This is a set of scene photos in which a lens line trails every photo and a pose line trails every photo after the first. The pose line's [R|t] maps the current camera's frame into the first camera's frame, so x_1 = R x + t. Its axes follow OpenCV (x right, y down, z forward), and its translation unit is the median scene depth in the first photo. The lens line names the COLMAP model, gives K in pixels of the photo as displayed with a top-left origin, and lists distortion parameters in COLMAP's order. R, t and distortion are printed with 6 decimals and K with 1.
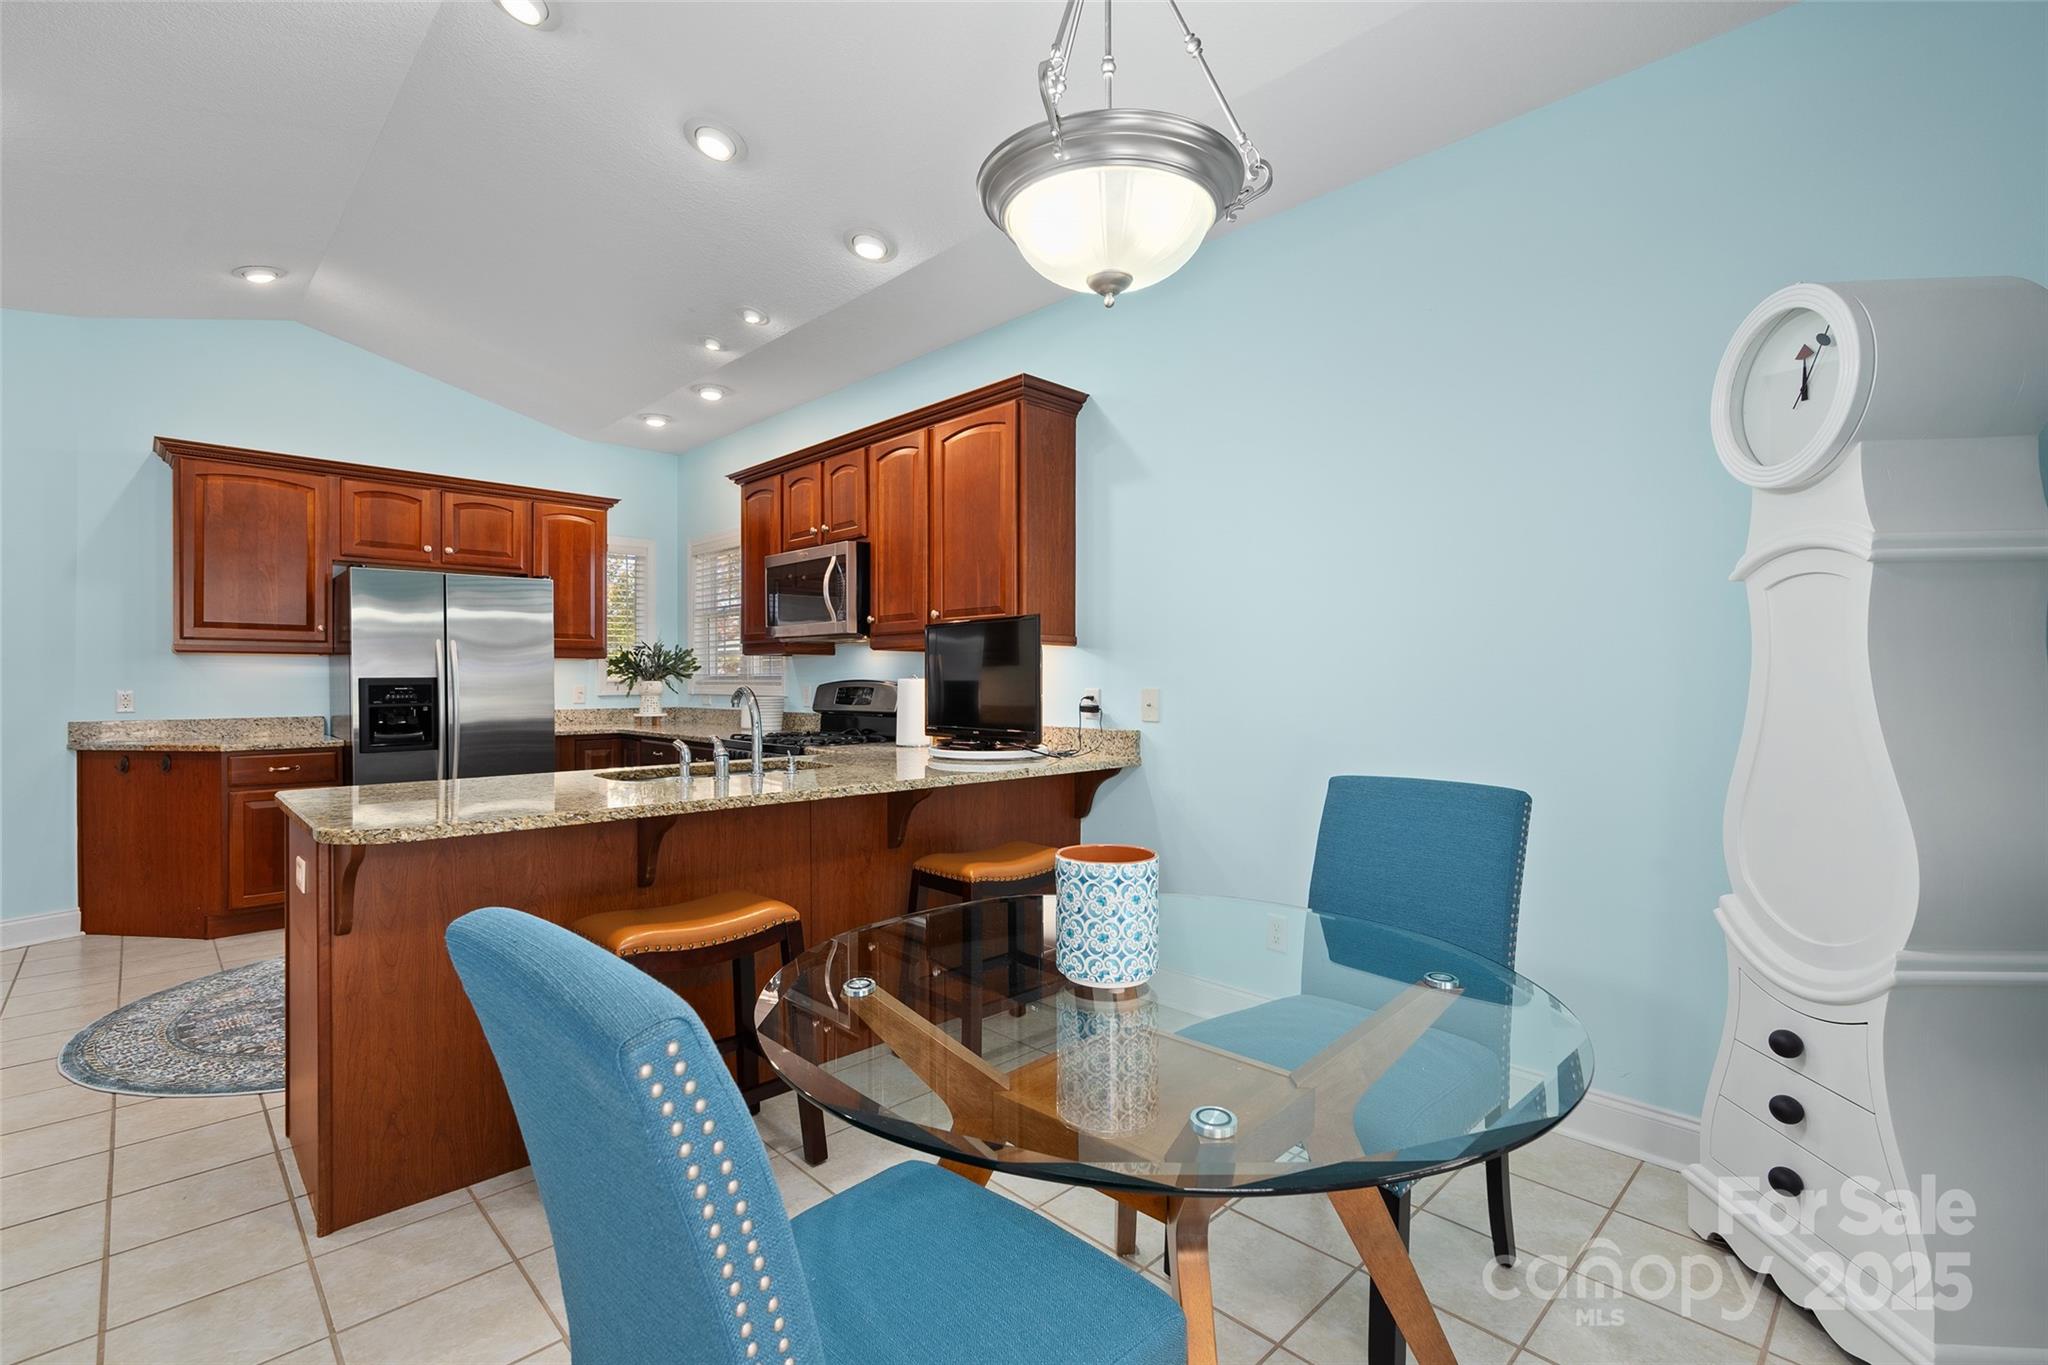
lens RADIAL K [[934.4, 0, 1024.0], [0, 934.4, 682.5], [0, 0, 1]] dist [-0.002612, 0.000463]
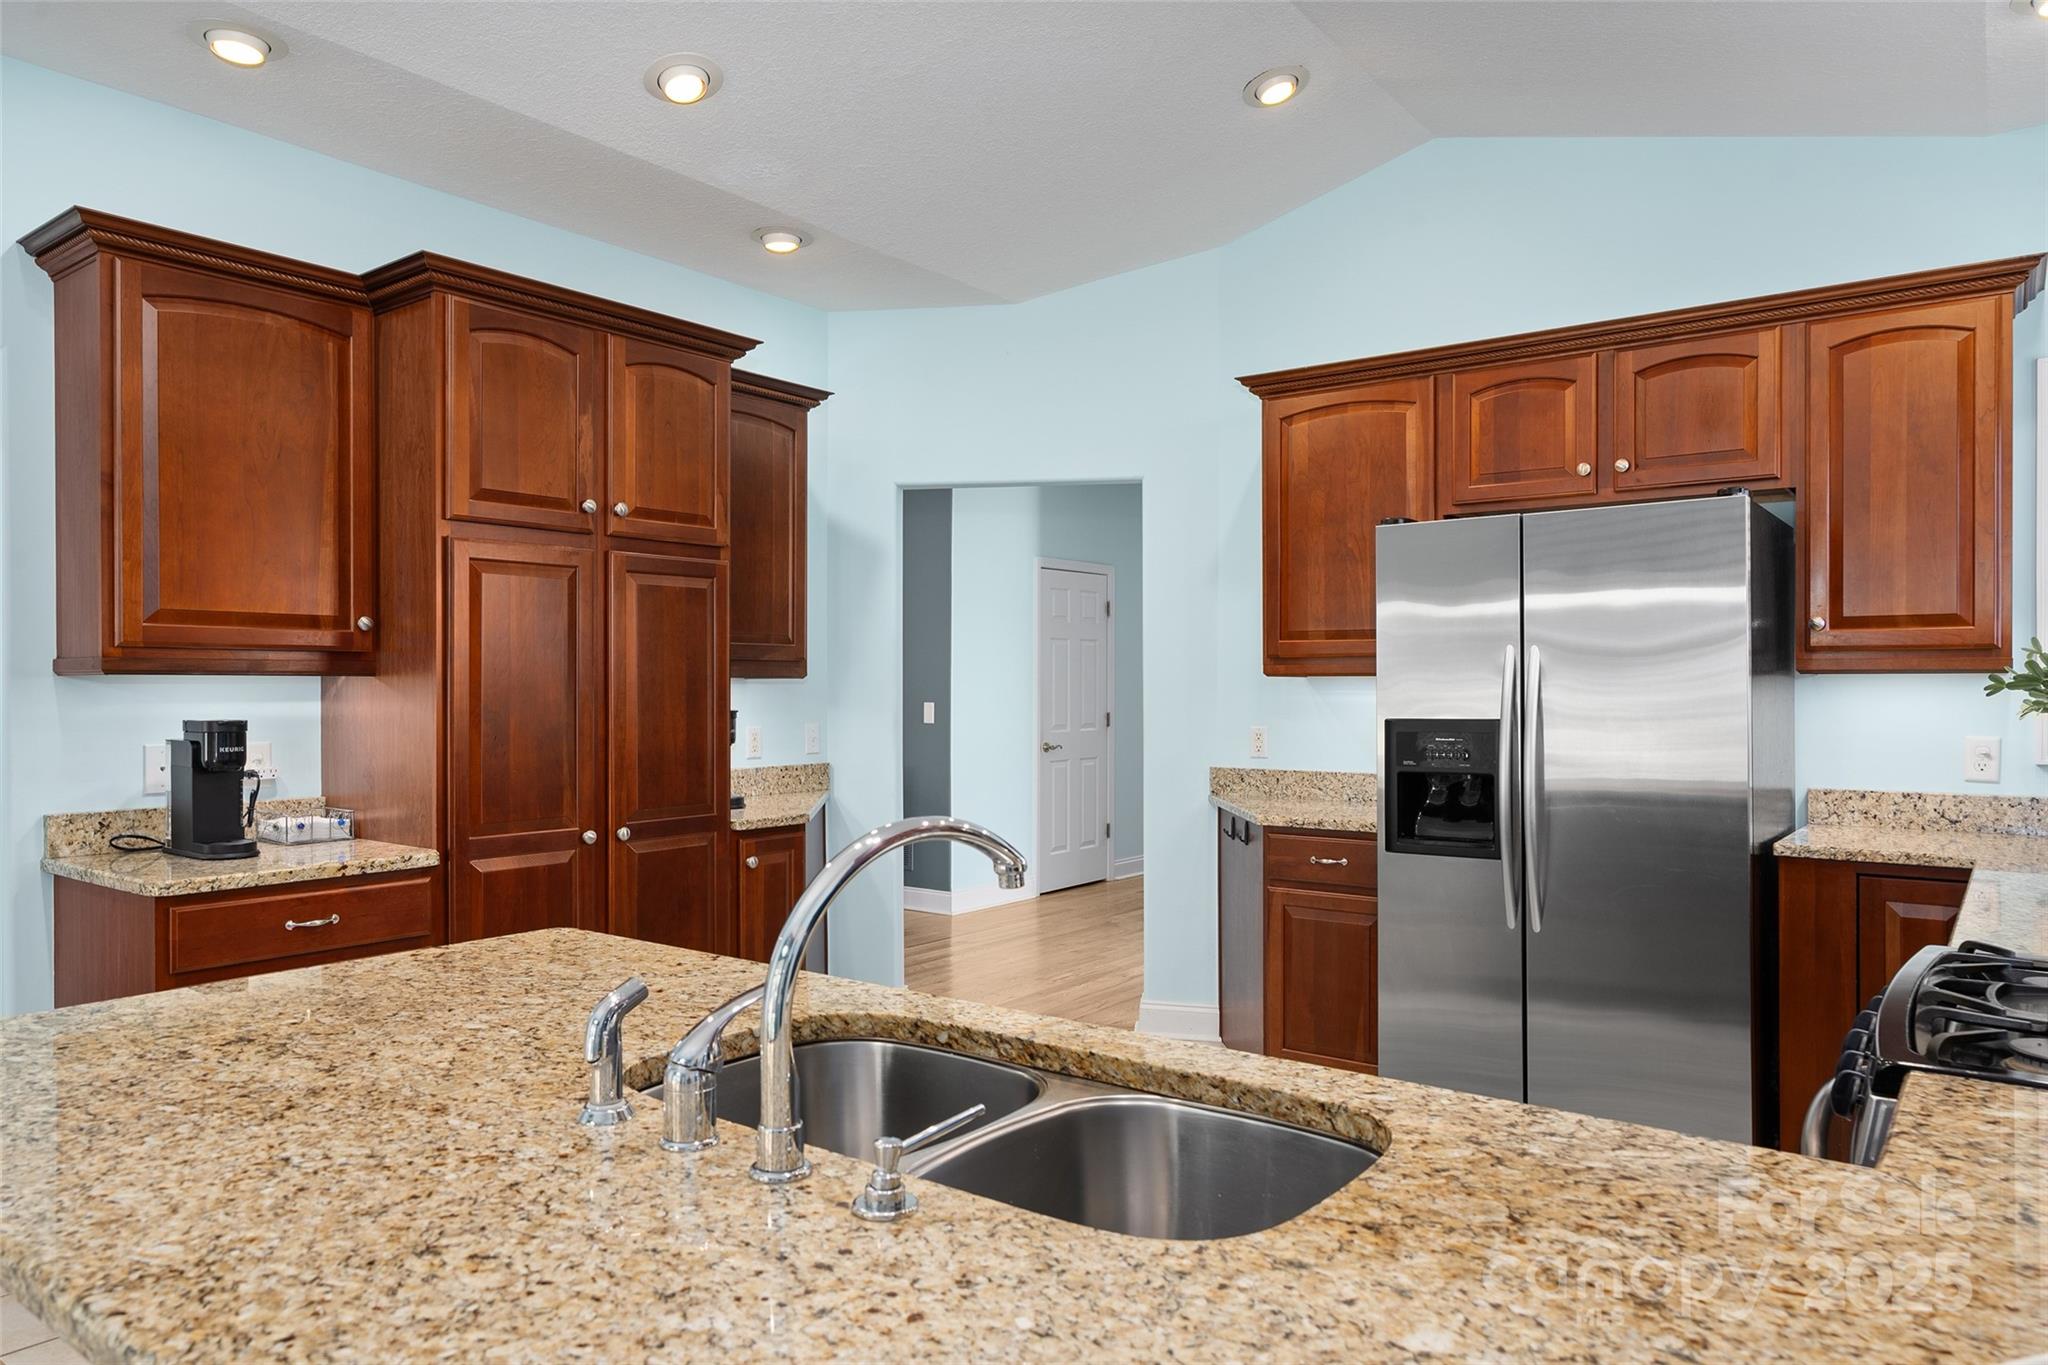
lens RADIAL K [[1350.5, 0, 1017.2], [0, 1350.5, 684.6], [0, 0, 1]] dist [0.005530, -0.000823]
pose [[0.142161, 0.002424, -0.989841, 0.071731], [0.002144, 0.999994, 0.002756, -0.028077], [0.989841, -0.002514, 0.142155, 0.634494]]
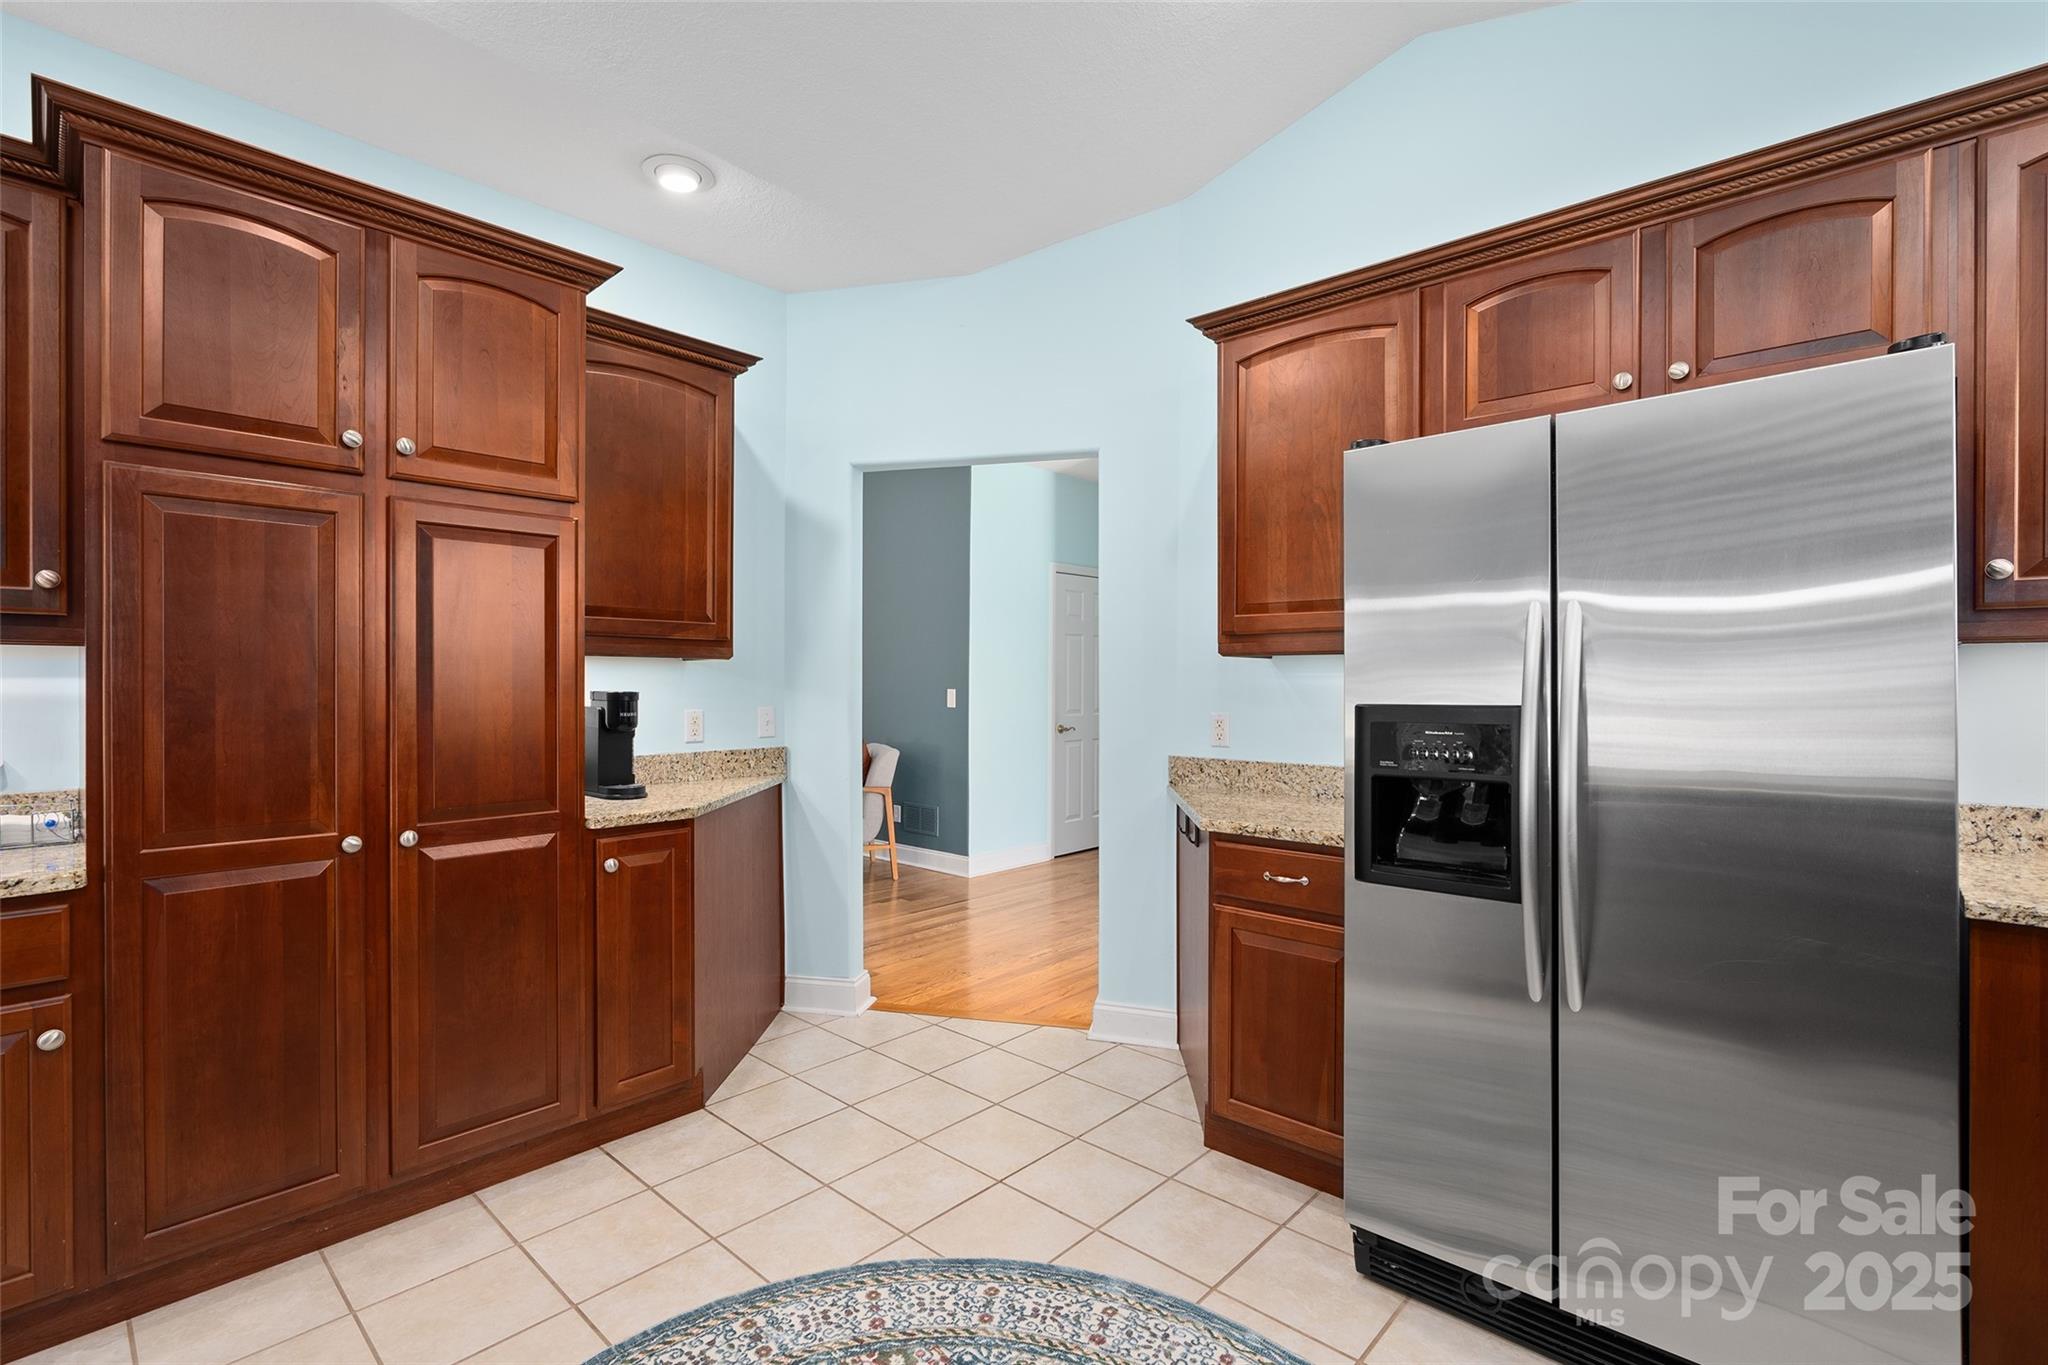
lens RADIAL K [[934.4, 0, 1024.0], [0, 934.4, 682.5], [0, 0, 1]] dist [-0.002612, 0.000463]
pose [[0.054305, 0.004516, -0.998514, -0.275524], [-0.000607, 0.999990, 0.004490, -0.016902], [0.998524, 0.000362, 0.054308, 0.791284]]
